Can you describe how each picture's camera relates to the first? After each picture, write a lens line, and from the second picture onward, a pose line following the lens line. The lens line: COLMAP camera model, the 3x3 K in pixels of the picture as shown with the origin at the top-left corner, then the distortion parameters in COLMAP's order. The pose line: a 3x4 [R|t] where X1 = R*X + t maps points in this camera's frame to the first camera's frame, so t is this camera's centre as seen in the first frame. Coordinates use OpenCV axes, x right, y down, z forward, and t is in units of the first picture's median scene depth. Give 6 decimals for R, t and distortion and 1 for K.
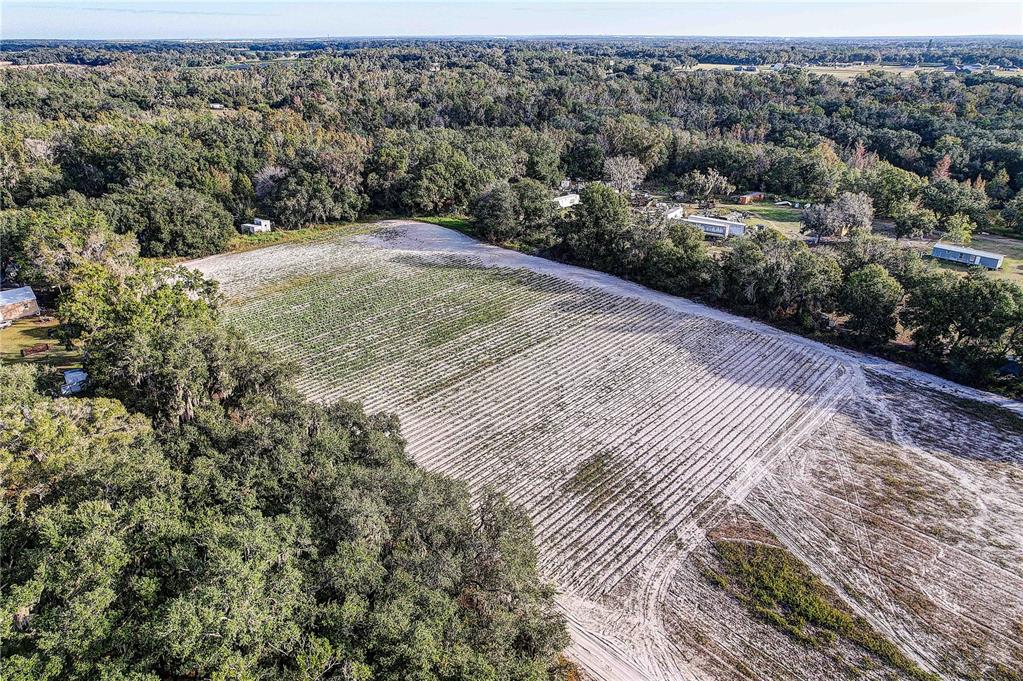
lens RADIAL K [[656.0, 0, 513.8], [0, 656.0, 342.3], [0, 0, 1]] dist [-0.085848, 0.081572]
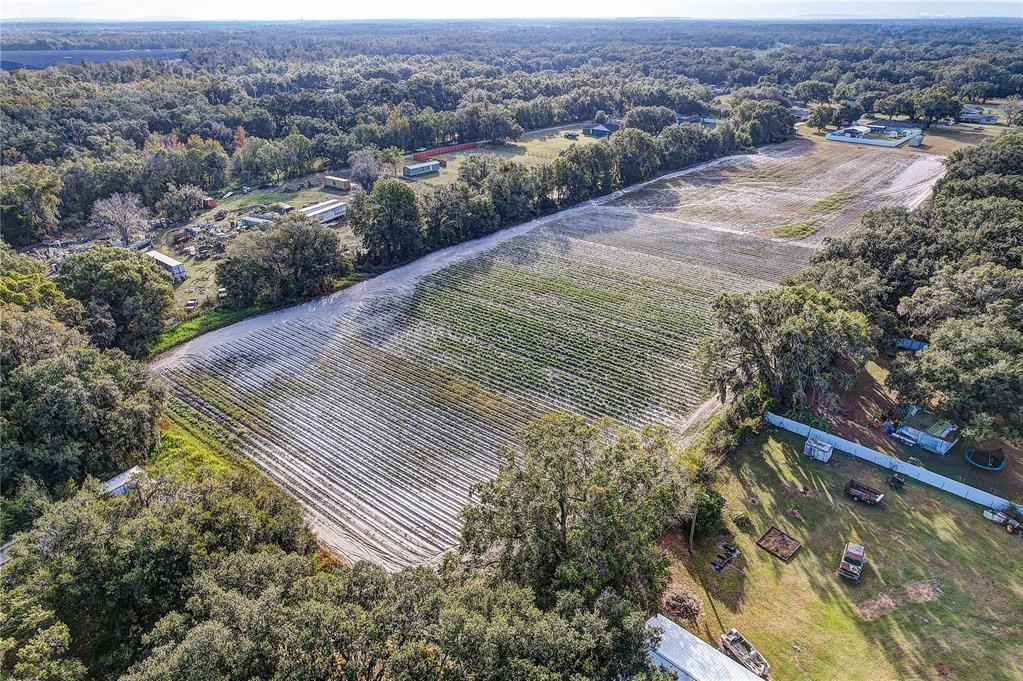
lens RADIAL K [[651.5, 0, 512.5], [0, 651.5, 349.4], [0, 0, 1]] dist [-0.076966, 0.065747]
pose [[-0.080863, -0.457209, 0.885676, -1.154366], [0.430790, 0.785273, 0.444710, -0.515156], [-0.898822, 0.417501, 0.133461, 1.035732]]
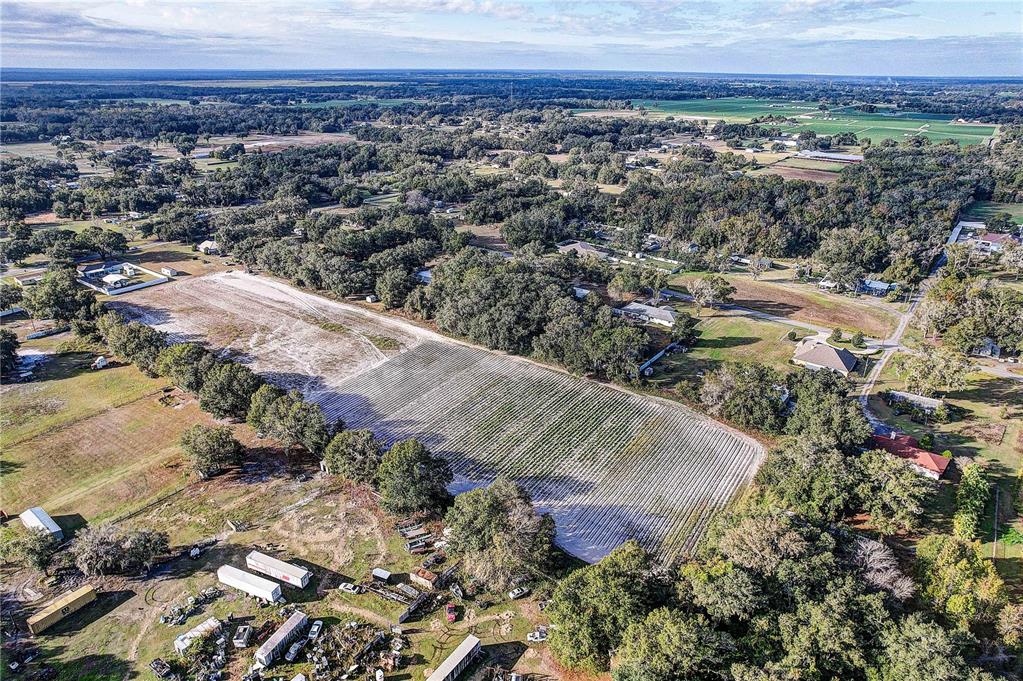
lens RADIAL K [[651.5, 0, 512.5], [0, 651.5, 349.4], [0, 0, 1]] dist [-0.076966, 0.065747]
pose [[-0.984075, 0.067201, -0.164561, 0.163498], [-0.080728, 0.655834, 0.750576, -1.501823], [0.158365, 0.751908, -0.639965, 2.058069]]
